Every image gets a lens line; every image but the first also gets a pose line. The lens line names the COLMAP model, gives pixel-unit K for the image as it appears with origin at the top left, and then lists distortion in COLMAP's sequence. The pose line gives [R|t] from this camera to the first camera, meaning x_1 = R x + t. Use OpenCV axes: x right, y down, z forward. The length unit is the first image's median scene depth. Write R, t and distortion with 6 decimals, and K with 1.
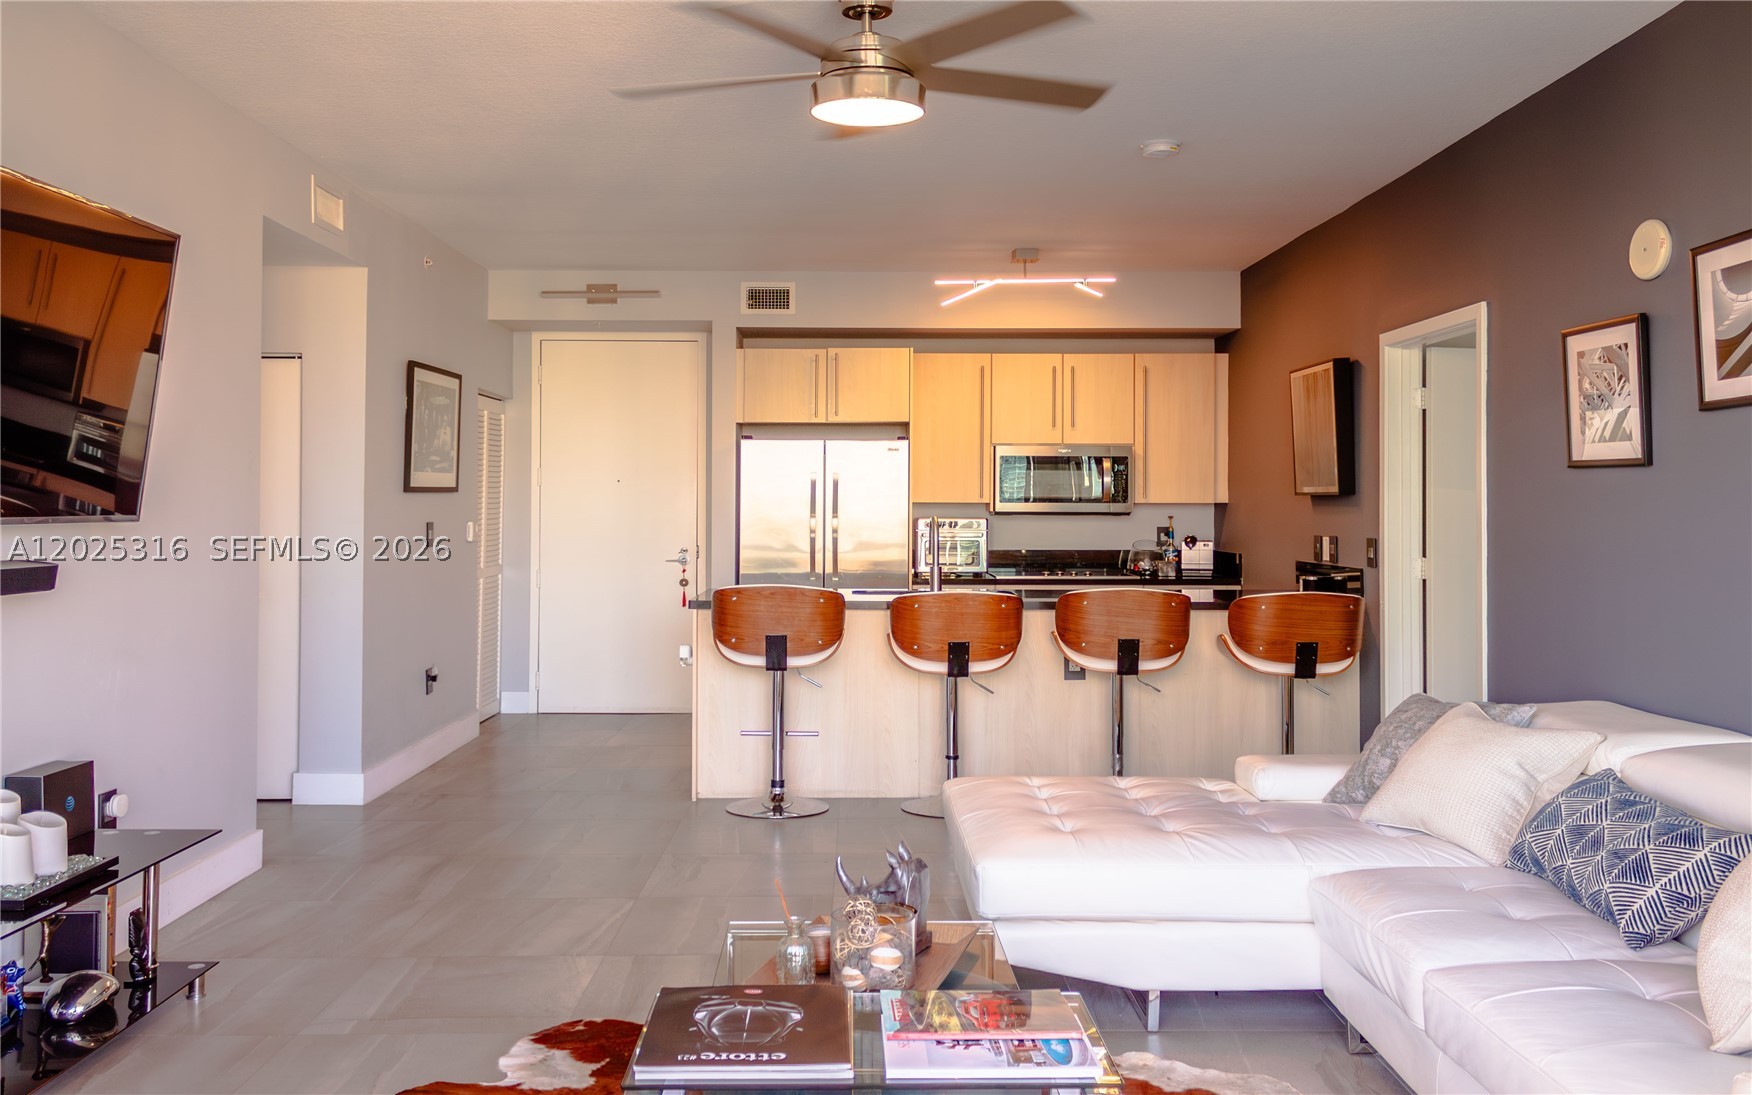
lens RADIAL K [[1528.4, 0, 852.6], [0, 1528.4, 507.4], [0, 0, 1]] dist [0.036983, -0.017731]
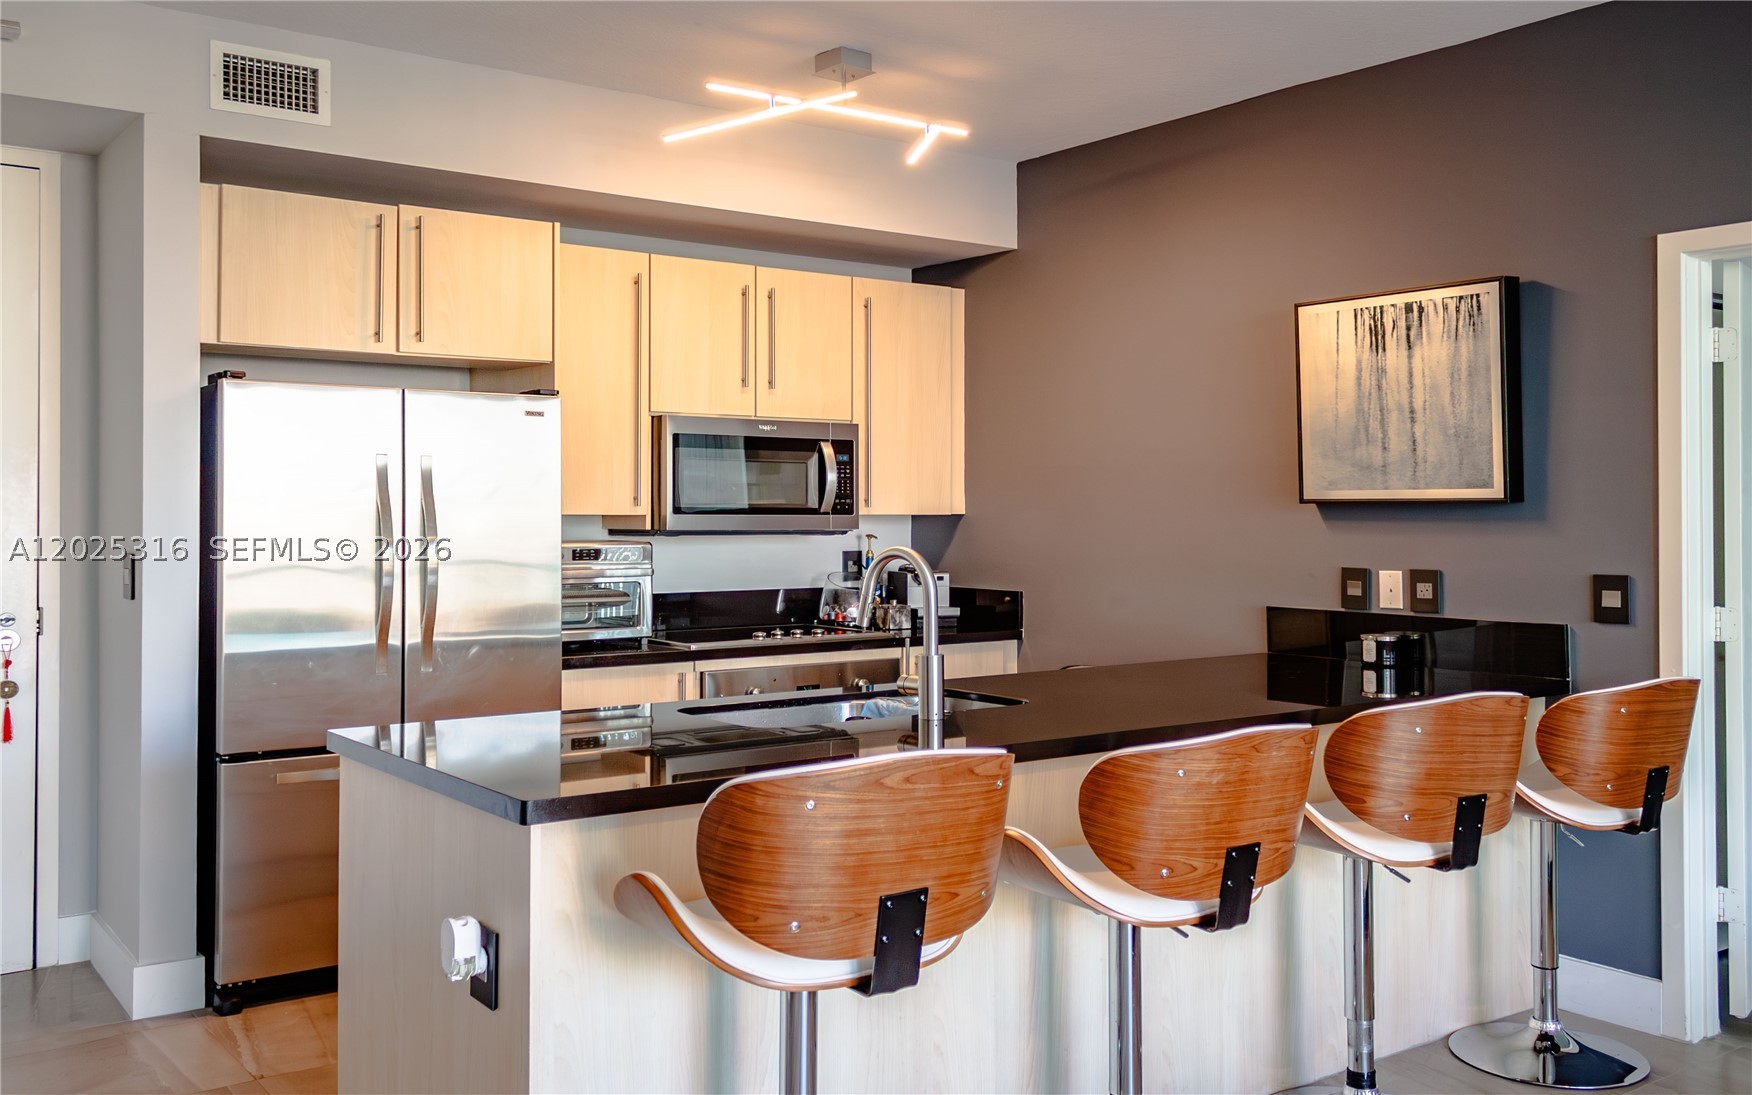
lens RADIAL K [[1509.0, 0, 840.6], [0, 1509.0, 504.9], [0, 0, 1]] dist [0.054197, -0.093849]
pose [[0.803237, 0.001321, 0.595659, -0.194024], [0.002950, 0.999976, -0.006197, -0.003373], [-0.595653, 0.006735, 0.803214, 0.520741]]
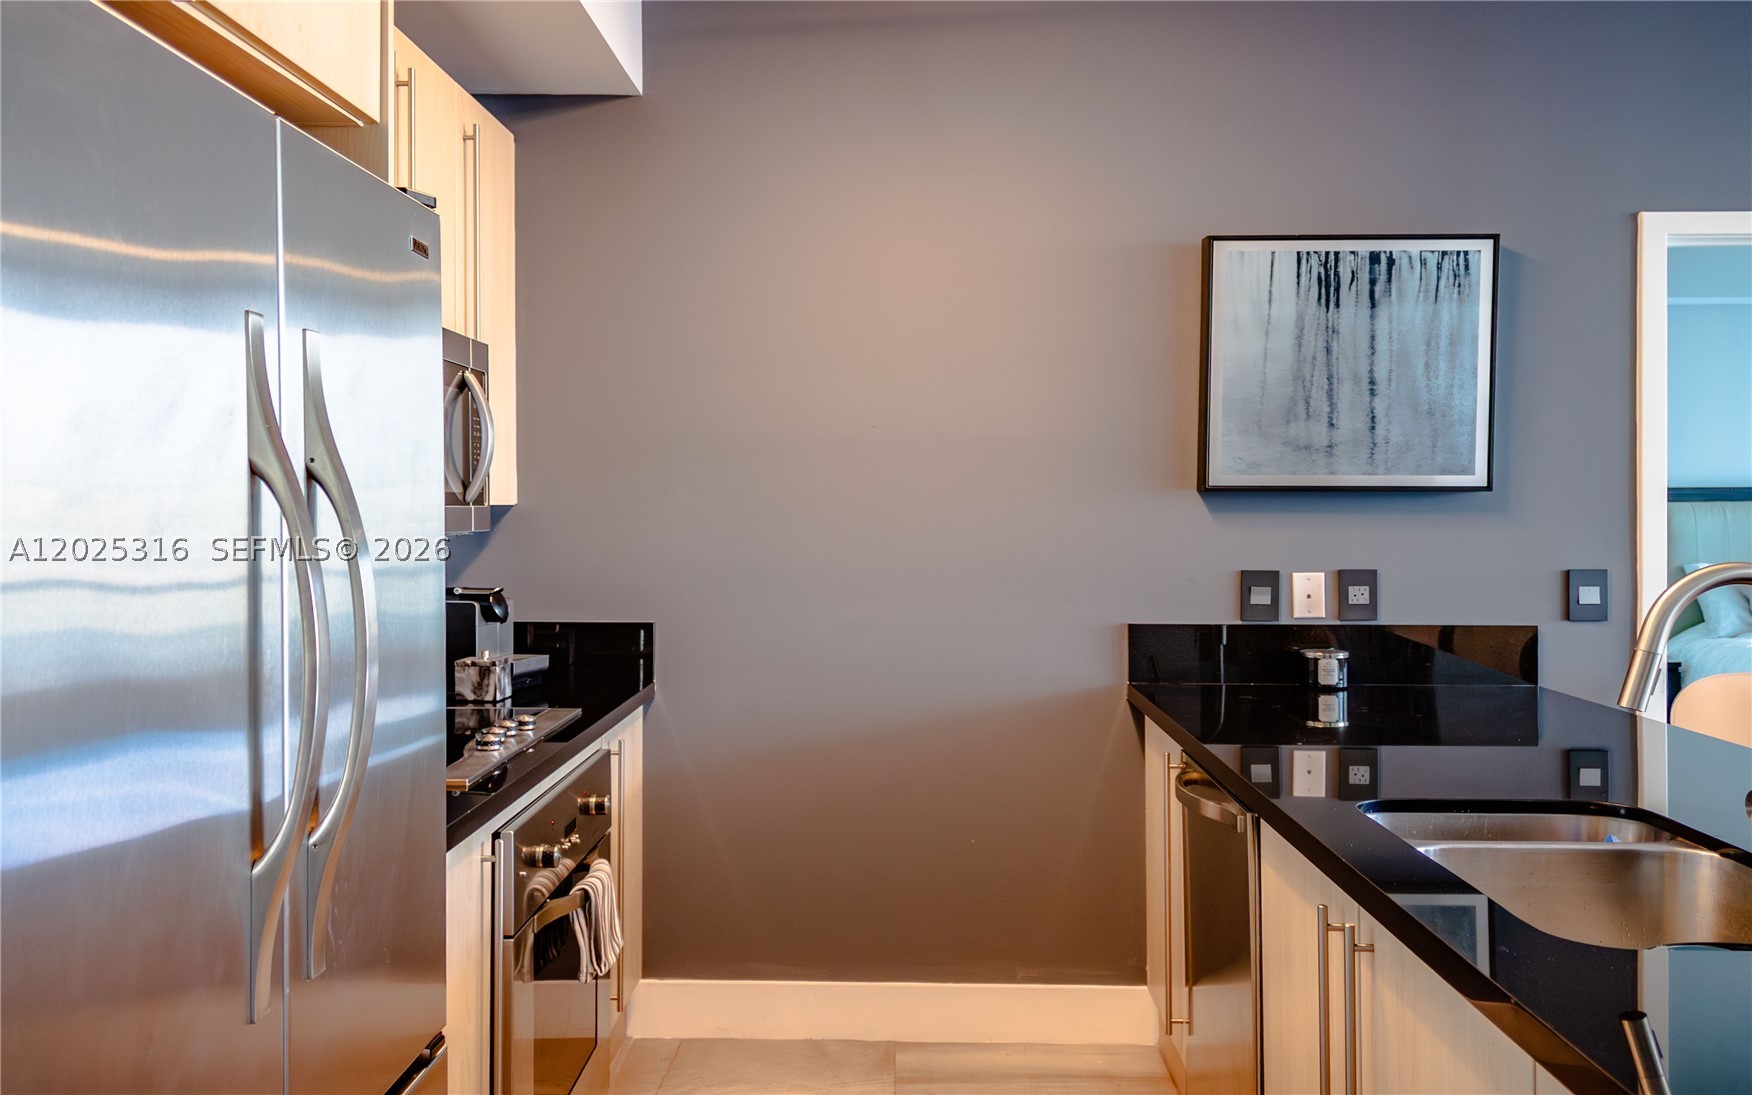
lens RADIAL K [[1543.9, 0, 865.8], [0, 1543.9, 518.4], [0, 0, 1]] dist [0.063835, -0.071708]
pose [[0.015145, -0.007316, 0.999859, -0.177830], [0.001511, 0.999972, 0.007294, -0.002335], [-0.999884, 0.001400, 0.015155, 0.935056]]
